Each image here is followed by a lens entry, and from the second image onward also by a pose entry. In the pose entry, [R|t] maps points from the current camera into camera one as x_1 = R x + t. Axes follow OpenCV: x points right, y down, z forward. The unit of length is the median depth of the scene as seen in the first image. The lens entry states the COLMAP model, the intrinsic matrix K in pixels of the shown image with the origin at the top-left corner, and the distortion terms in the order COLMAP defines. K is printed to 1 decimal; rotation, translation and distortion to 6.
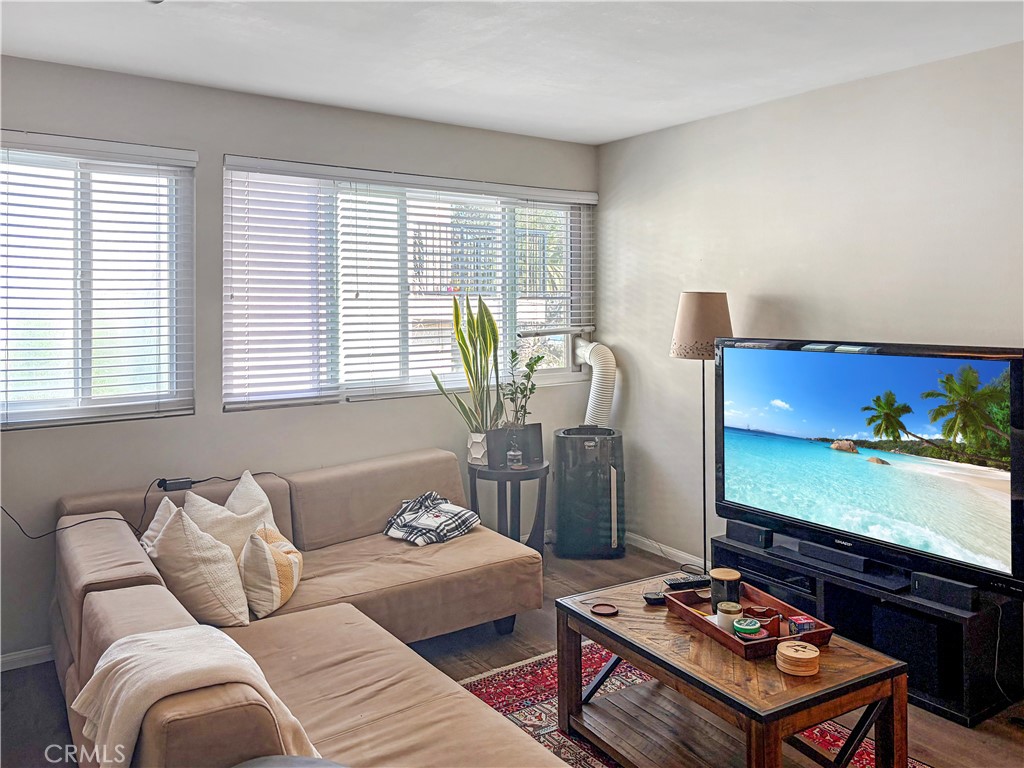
lens RADIAL K [[747.6, 0, 512.0], [0, 747.6, 384.0], [0, 0, 1]] dist [-0.004540, -0.003496]
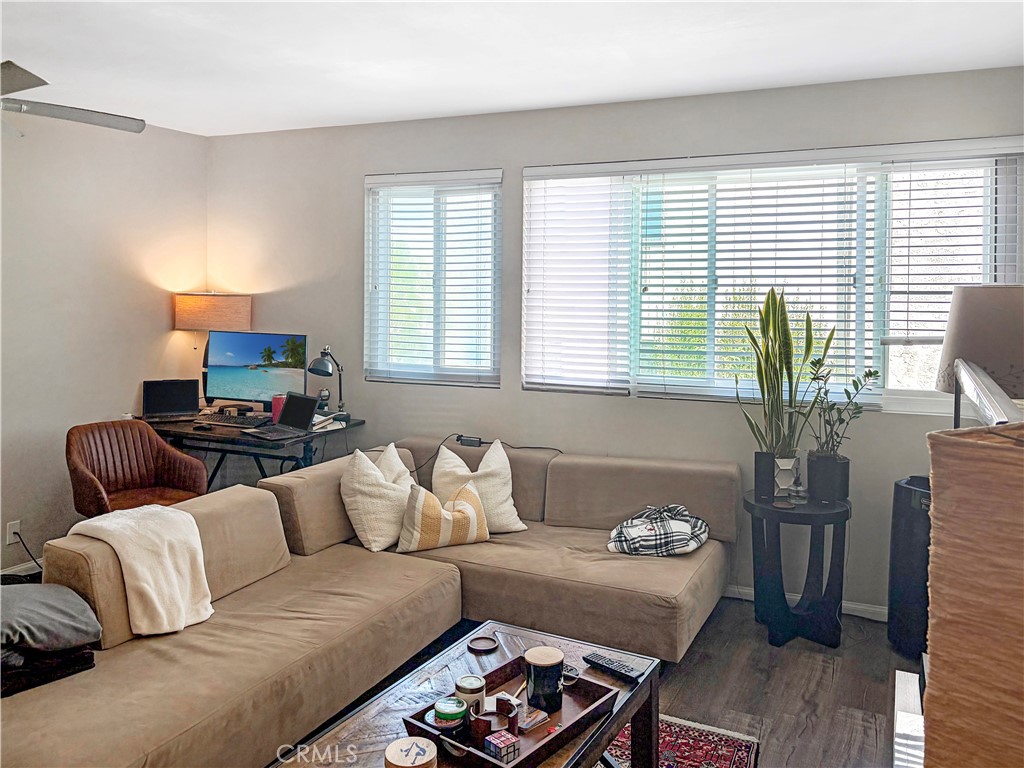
lens RADIAL K [[747.6, 0, 512.0], [0, 747.6, 384.0], [0, 0, 1]] dist [-0.004540, -0.003496]
pose [[0.531814, 0.110387, -0.839636, 0.592837], [-0.096231, 0.992924, 0.069588, -0.052144], [0.841376, 0.043792, 0.538673, 0.364282]]
